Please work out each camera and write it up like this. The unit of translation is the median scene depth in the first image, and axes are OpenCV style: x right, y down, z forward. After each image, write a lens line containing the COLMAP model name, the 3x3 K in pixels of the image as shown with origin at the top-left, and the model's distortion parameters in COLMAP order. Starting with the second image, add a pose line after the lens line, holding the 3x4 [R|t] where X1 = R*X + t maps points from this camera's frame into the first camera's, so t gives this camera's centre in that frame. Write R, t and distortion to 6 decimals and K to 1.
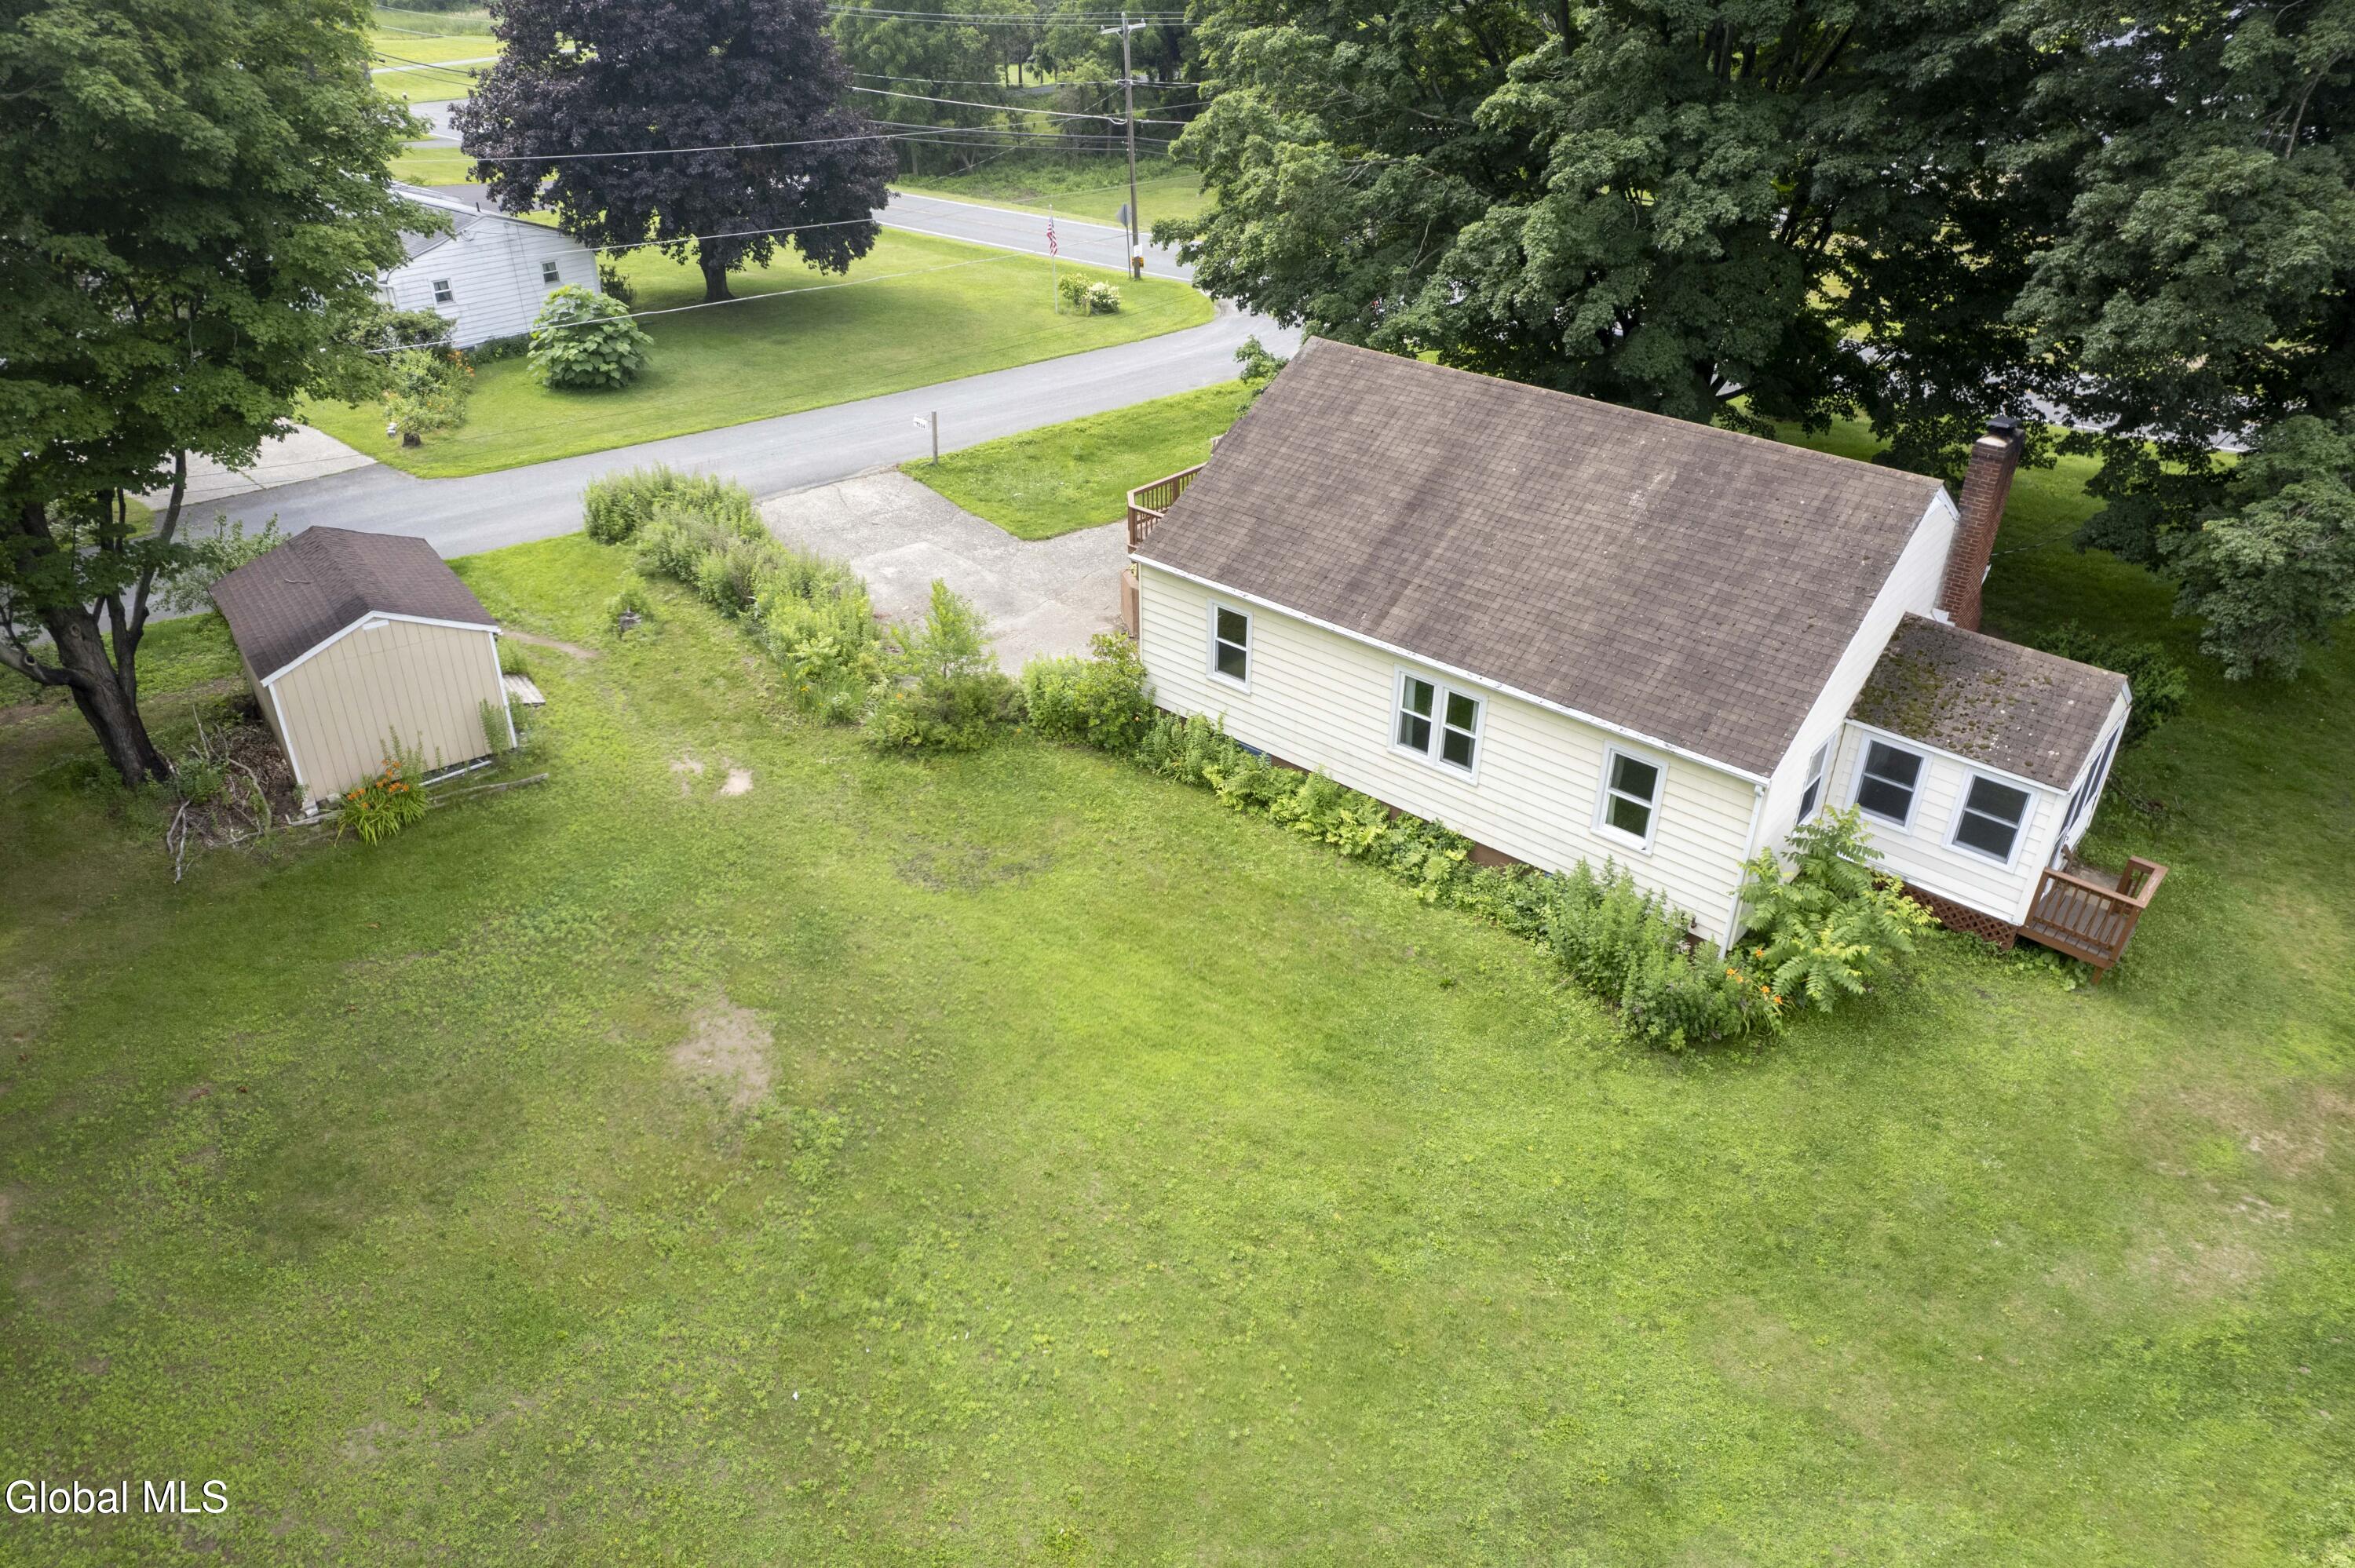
lens RADIAL K [[1538.5, 0, 1177.5], [0, 1538.5, 784.0], [0, 0, 1]] dist [-0.024361, 0.001048]
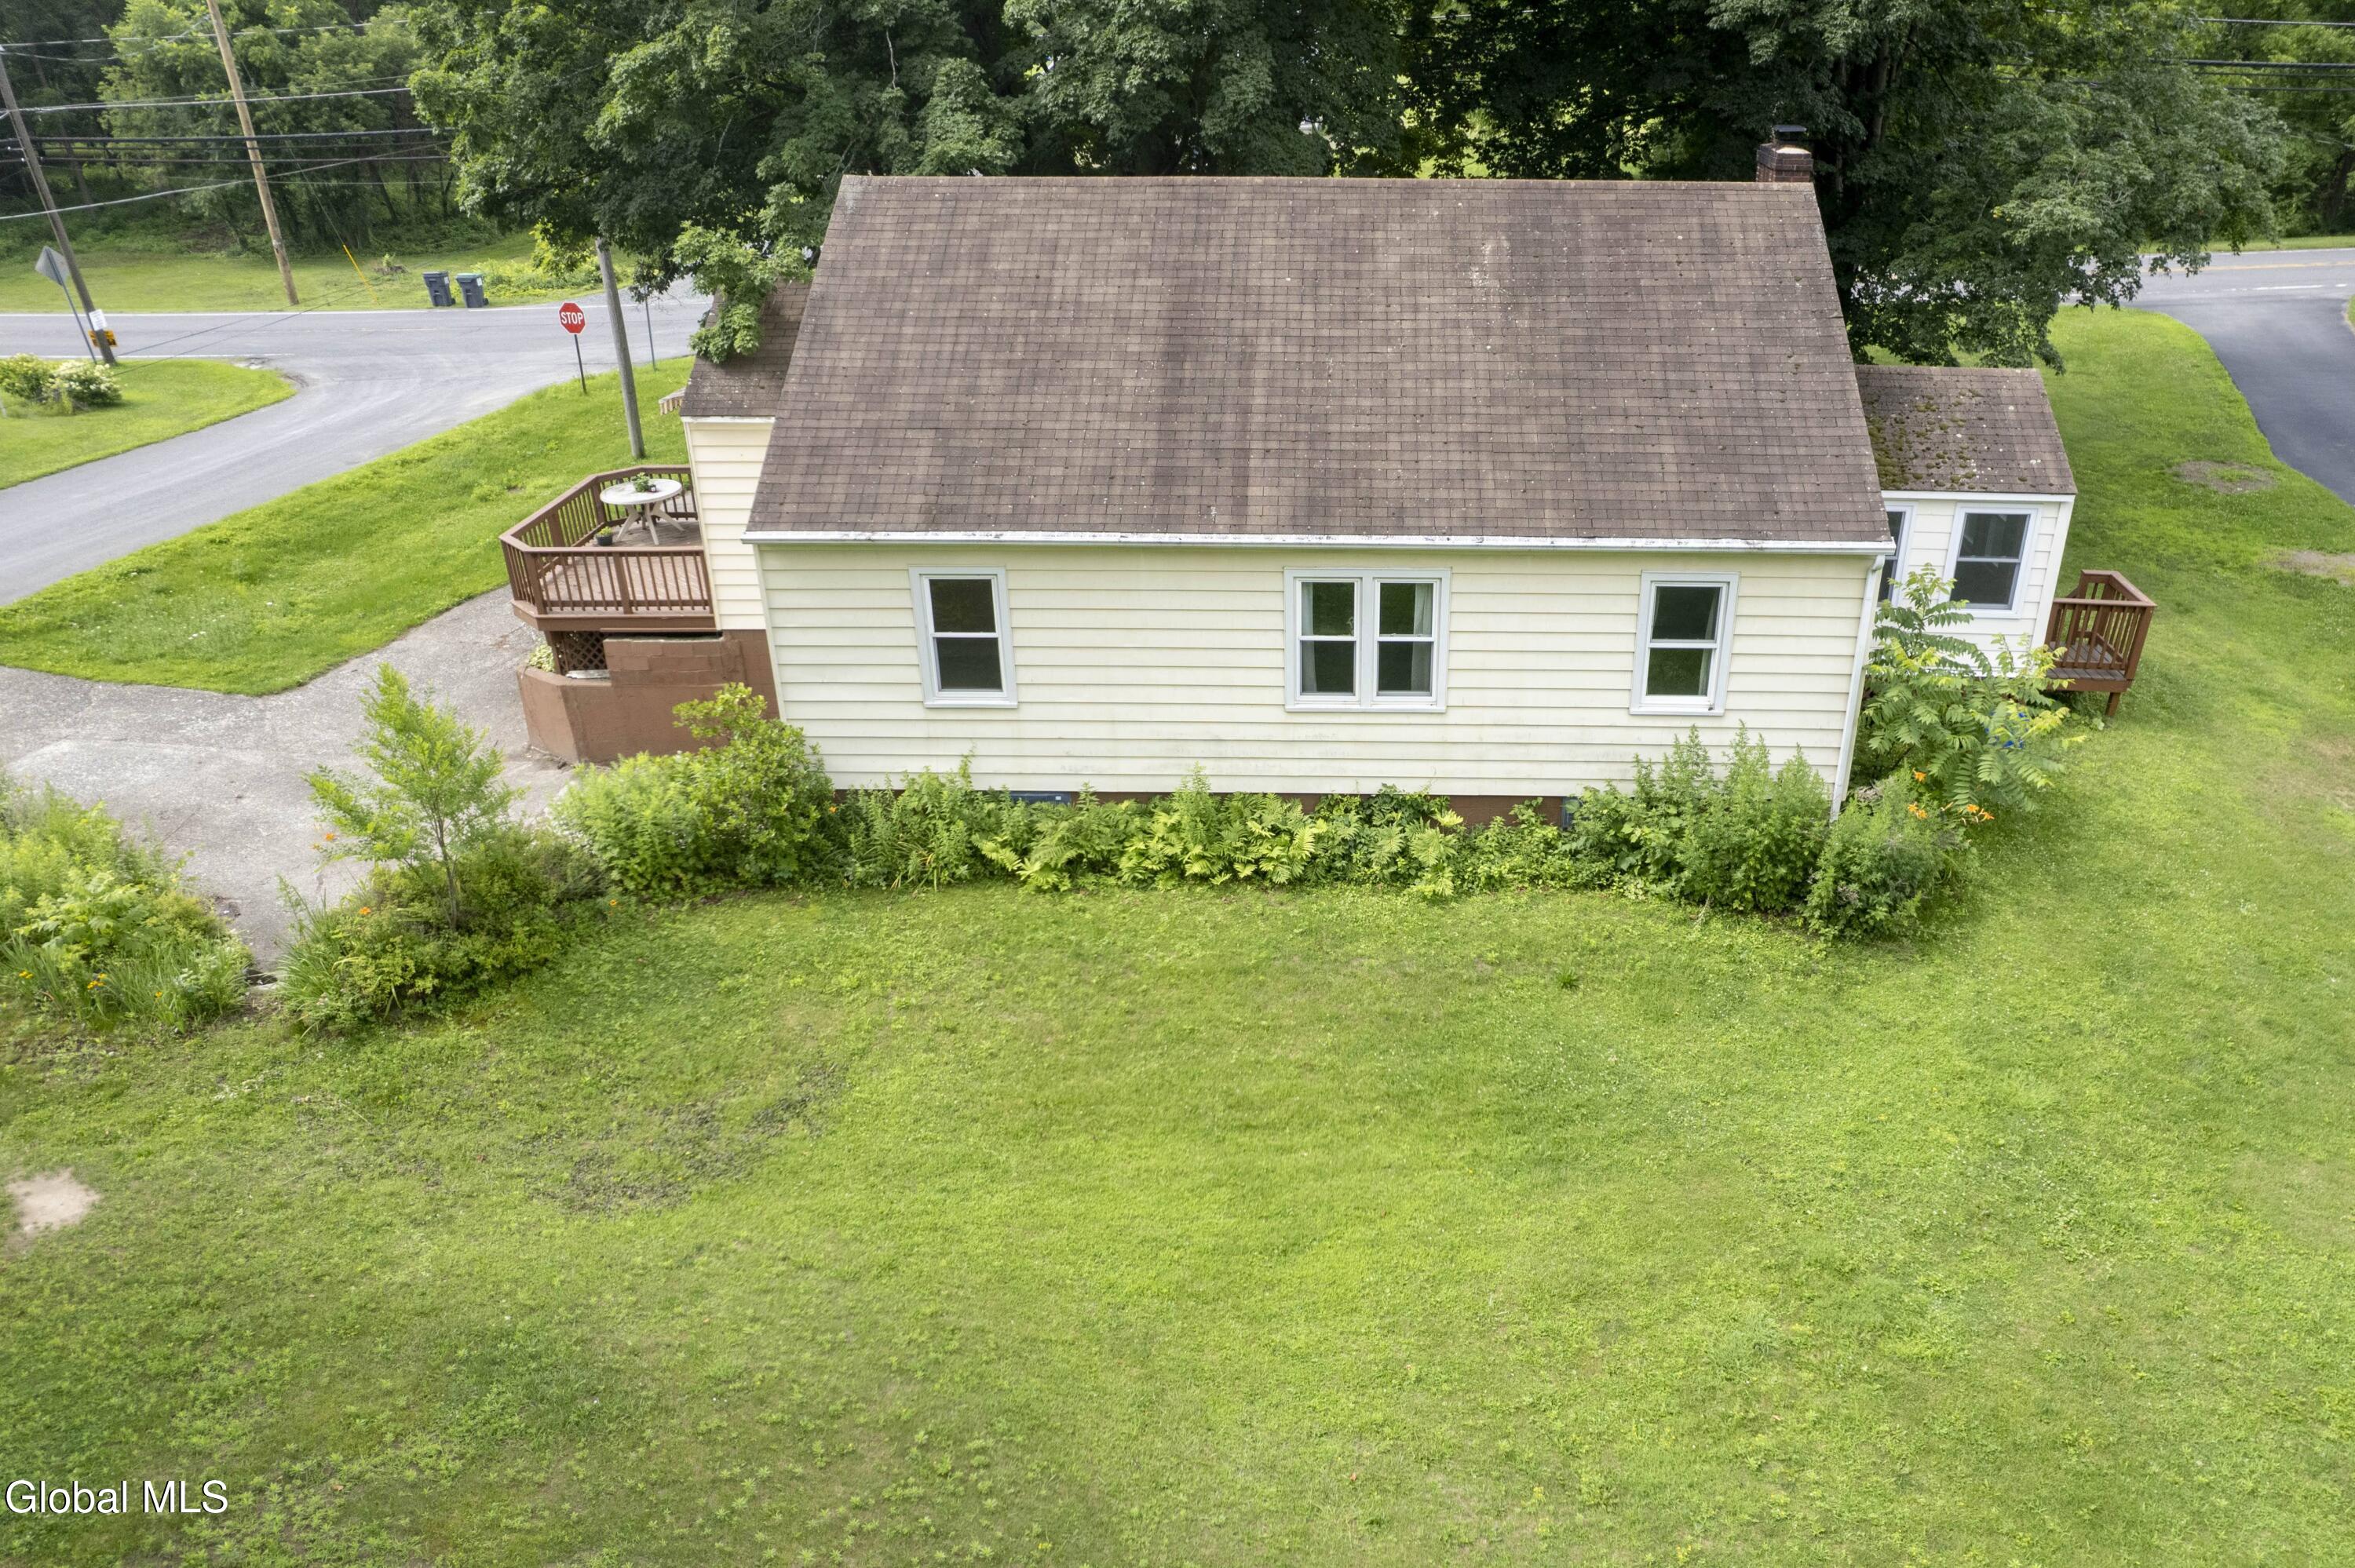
lens RADIAL K [[1721.8, 0, 1322.6], [0, 1721.8, 888.6], [0, 0, 1]] dist [-0.069892, 0.075075]
pose [[0.758185, -0.311441, 0.572853, -0.295781], [0.336258, 0.939474, 0.065715, 0.006467], [-0.558647, 0.142802, 0.817020, 0.409303]]
